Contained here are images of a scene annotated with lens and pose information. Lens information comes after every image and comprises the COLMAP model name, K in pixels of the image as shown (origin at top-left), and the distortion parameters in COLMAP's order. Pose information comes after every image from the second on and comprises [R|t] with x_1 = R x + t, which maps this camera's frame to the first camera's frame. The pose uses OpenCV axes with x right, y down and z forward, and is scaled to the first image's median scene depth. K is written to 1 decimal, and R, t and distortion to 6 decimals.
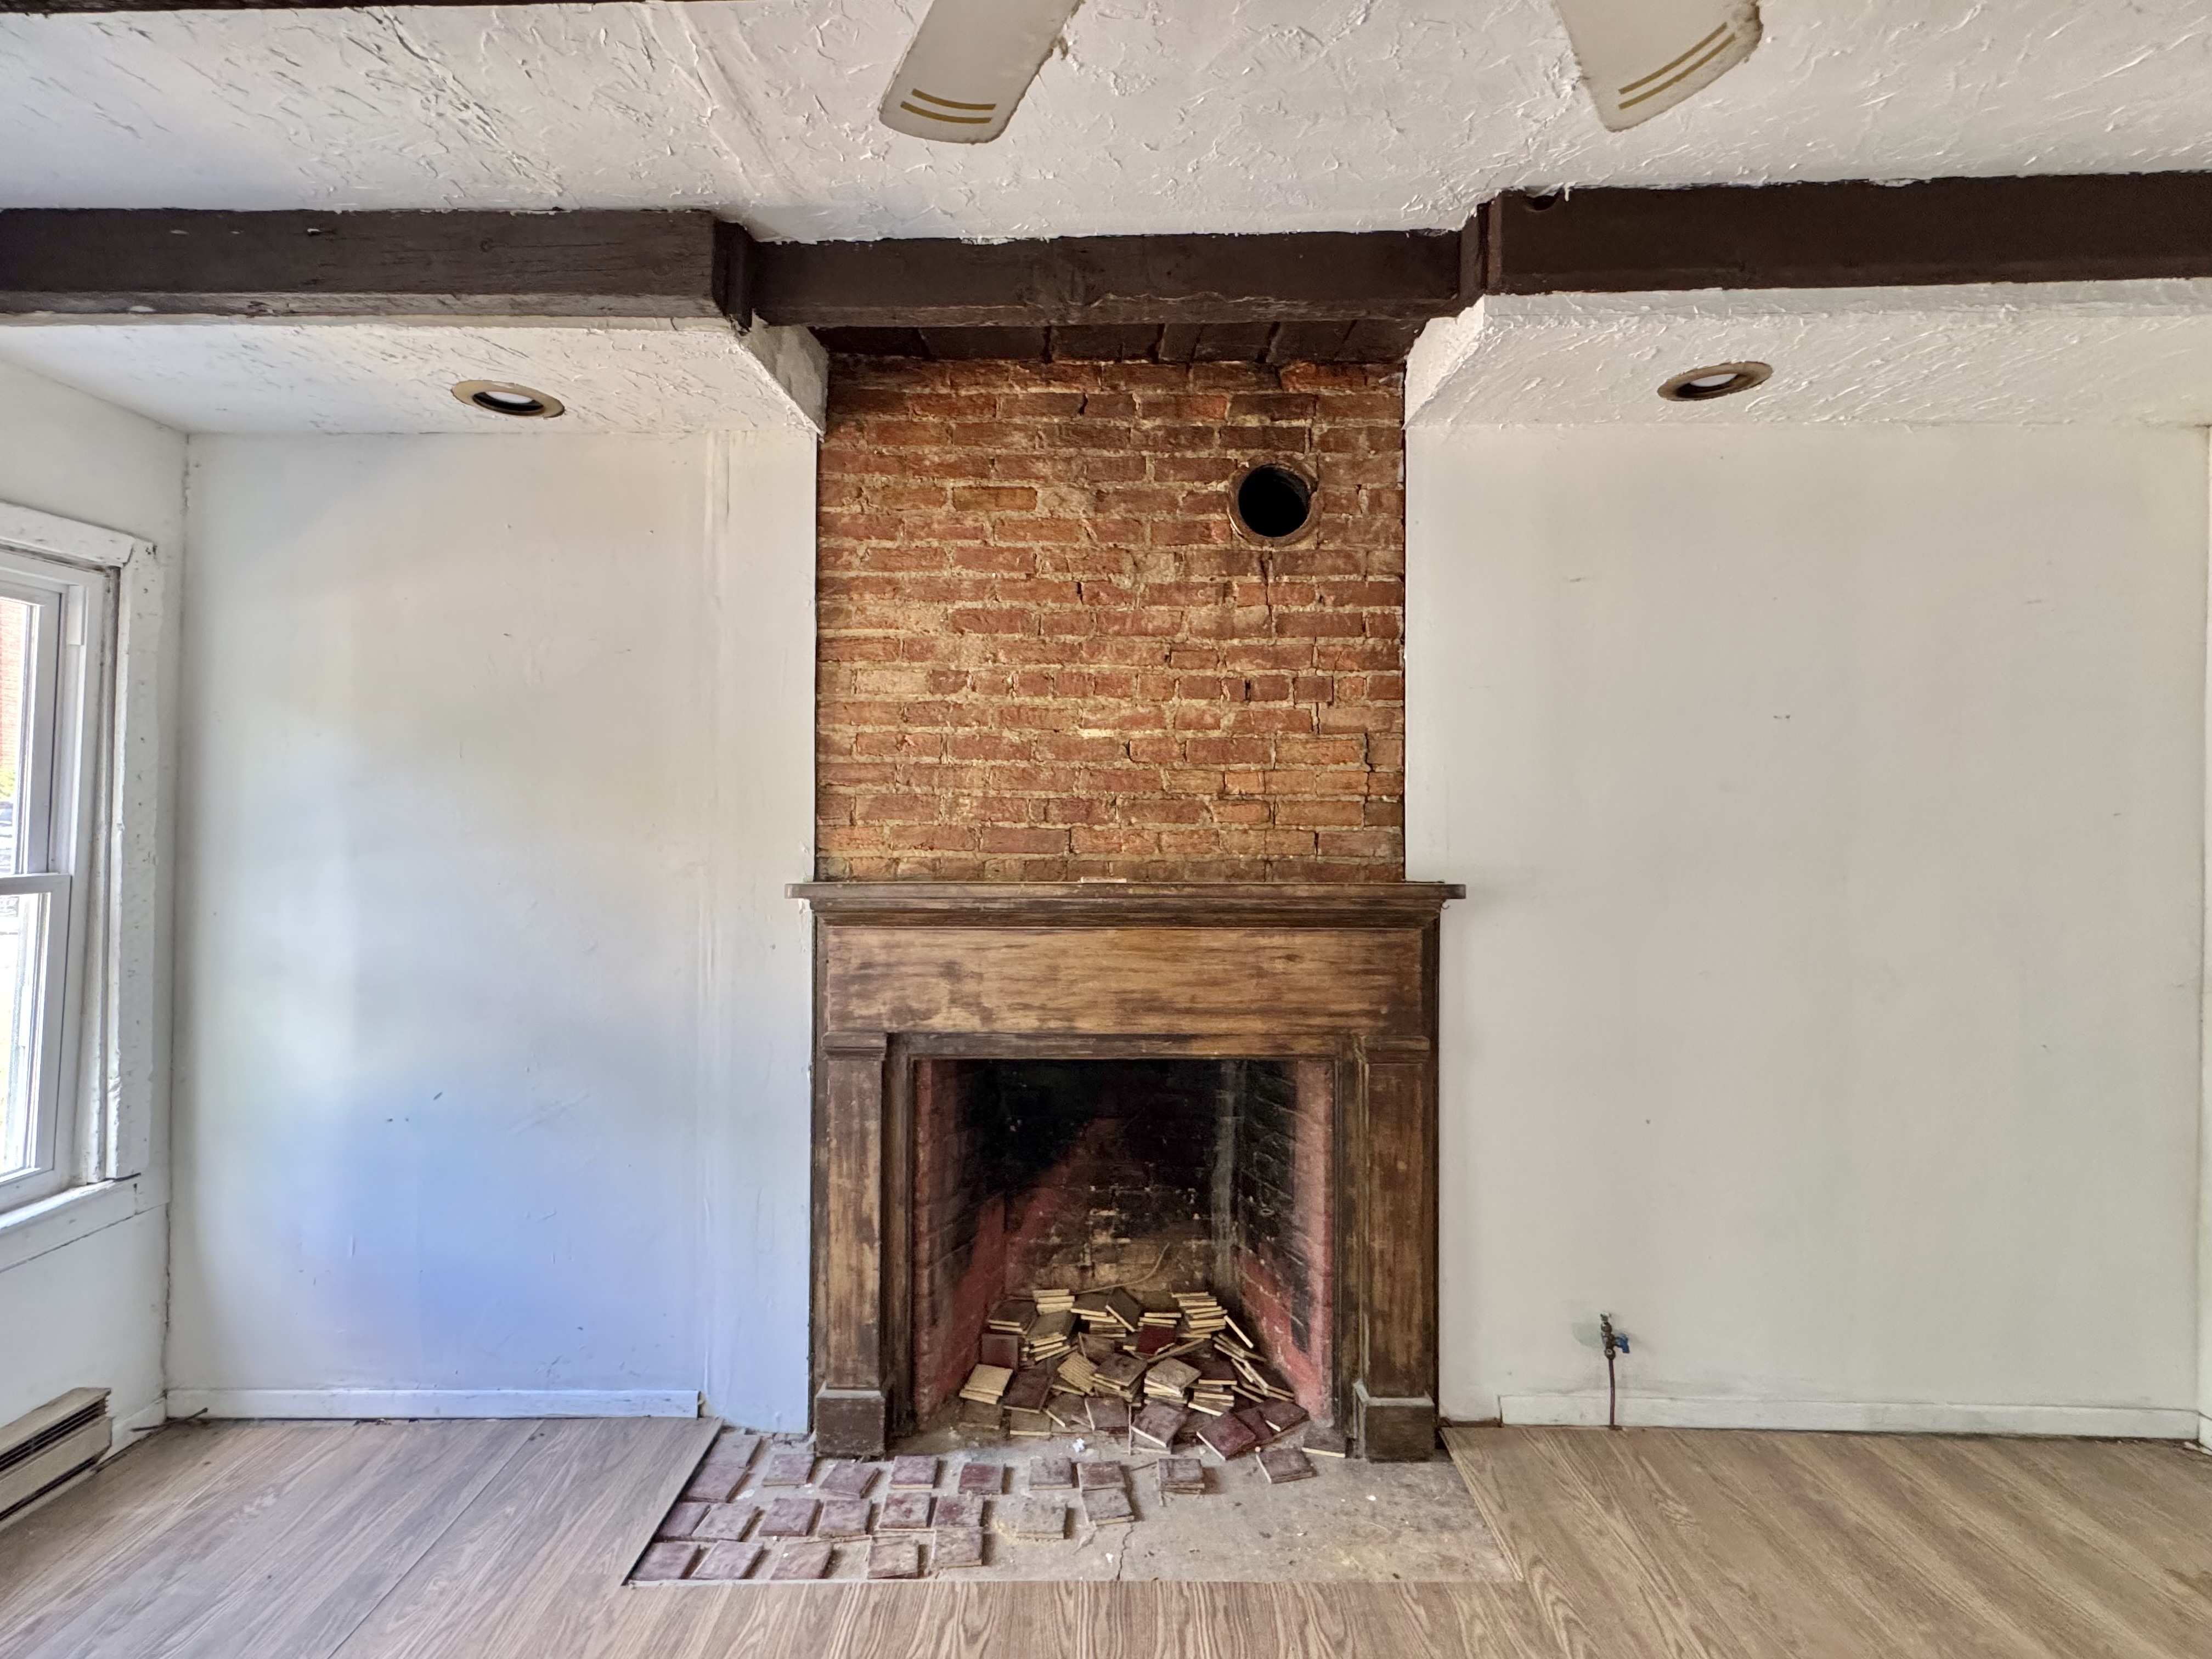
lens RADIAL K [[976.6, 0, 1101.9], [0, 976.6, 834.1], [0, 0, 1]] dist [-0.001629, 0.000511]
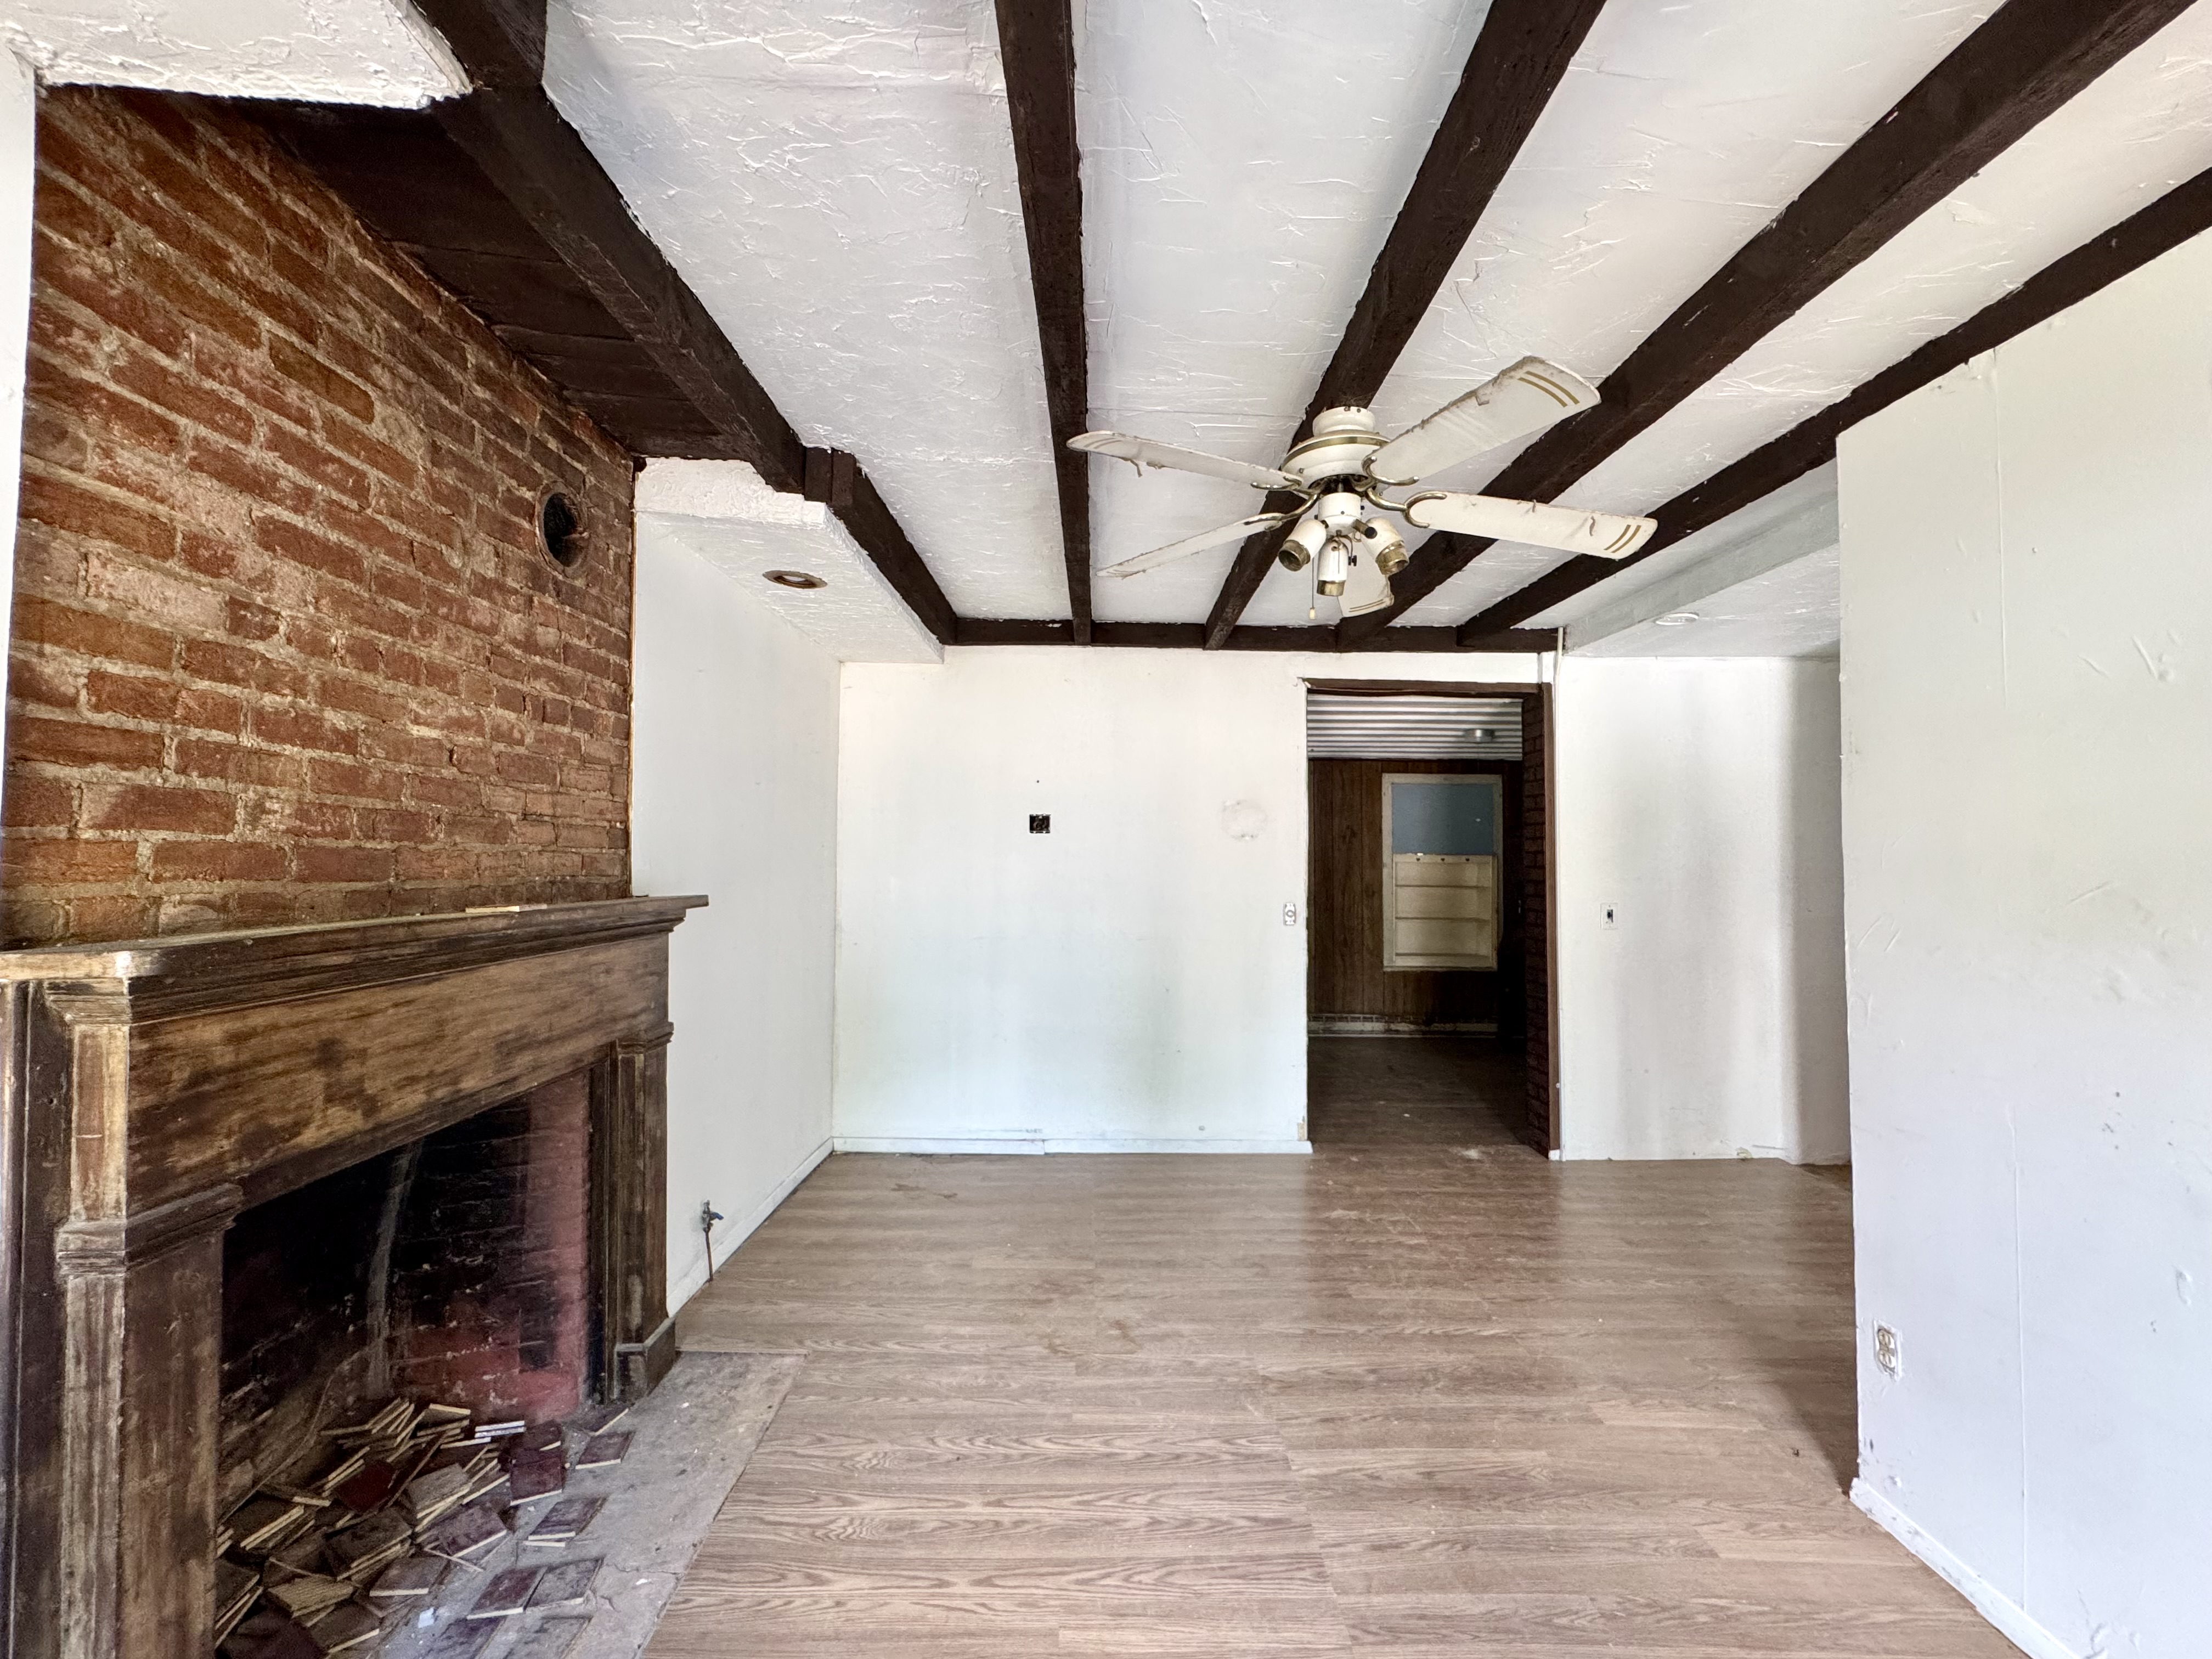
lens RADIAL K [[883.2, 0, 1106.8], [0, 883.2, 834.6], [0, 0, 1]] dist [-0.004425, 0.001353]
pose [[-0.015046, 0.024206, 0.999594, -0.750374], [-0.002353, 0.999703, -0.024244, -0.001033], [-0.999884, -0.002716, -0.014984, 0.442664]]
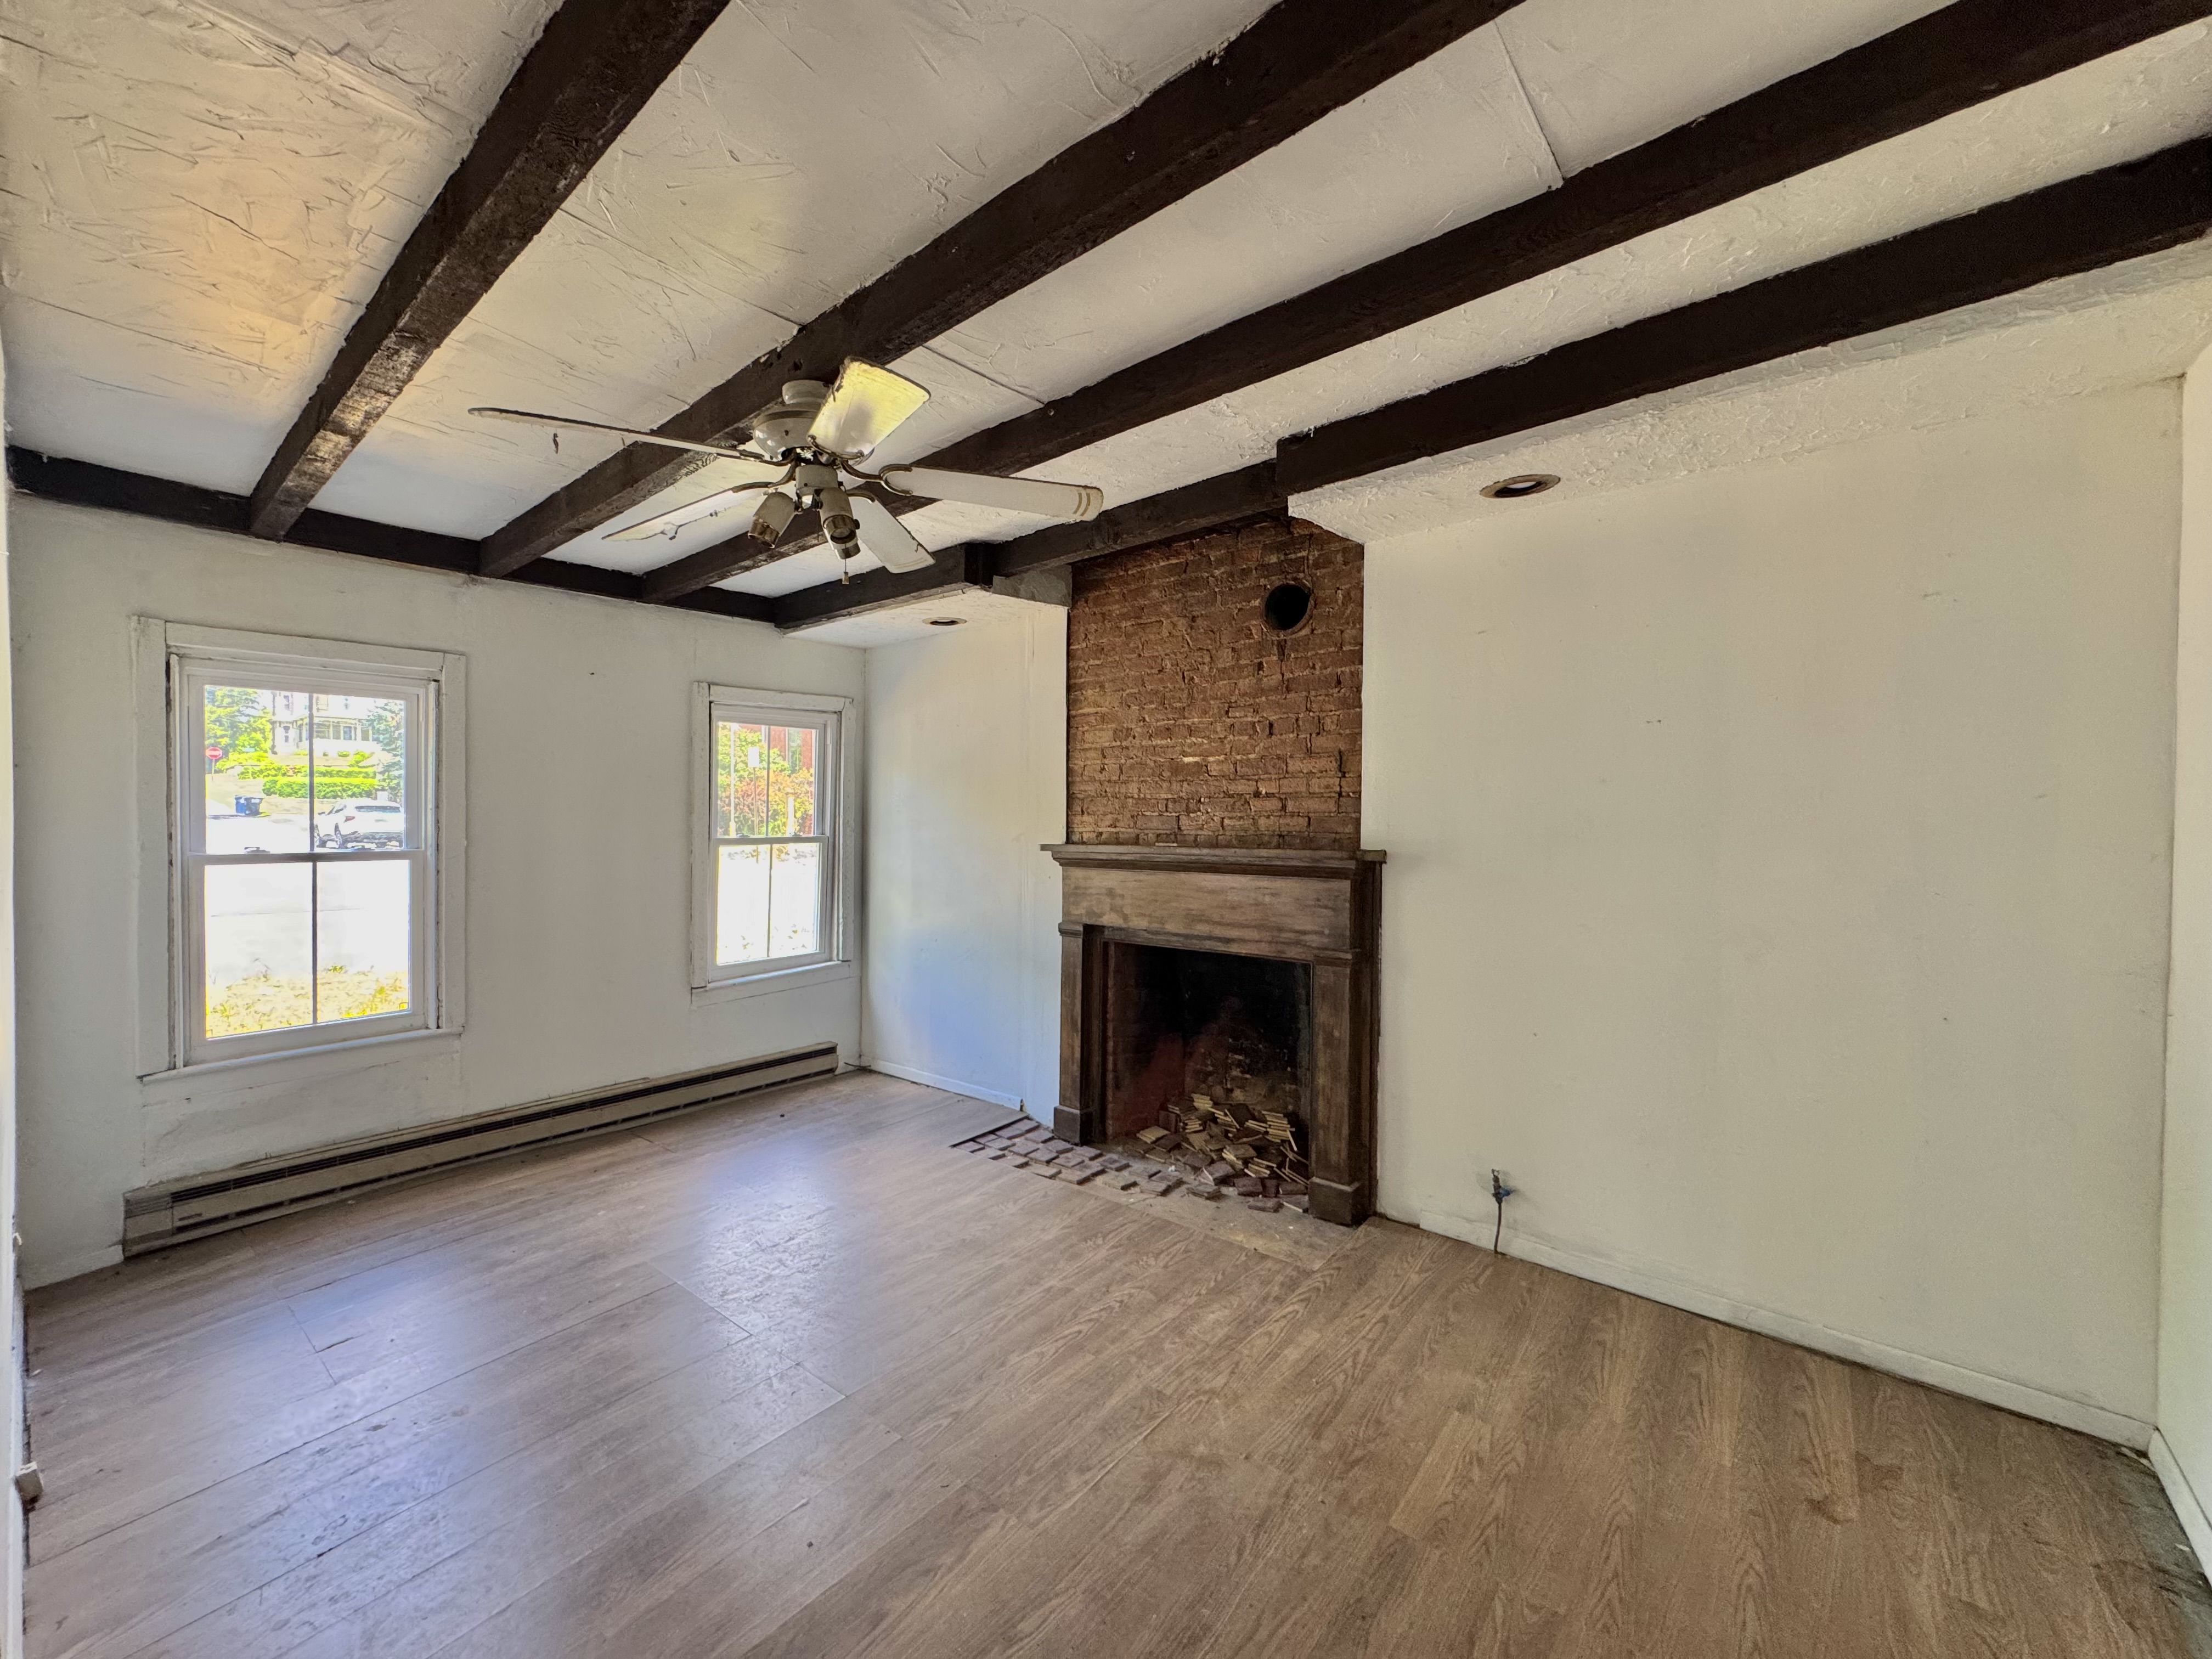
lens RADIAL K [[883.2, 0, 1108.1], [0, 883.2, 835.5], [0, 0, 1]] dist [-0.004425, 0.001353]
pose [[0.780168, 0.008849, -0.625507, 0.847352], [-0.003514, 0.999946, 0.009763, 0.014951], [0.625560, -0.005419, 0.780157, -0.293082]]
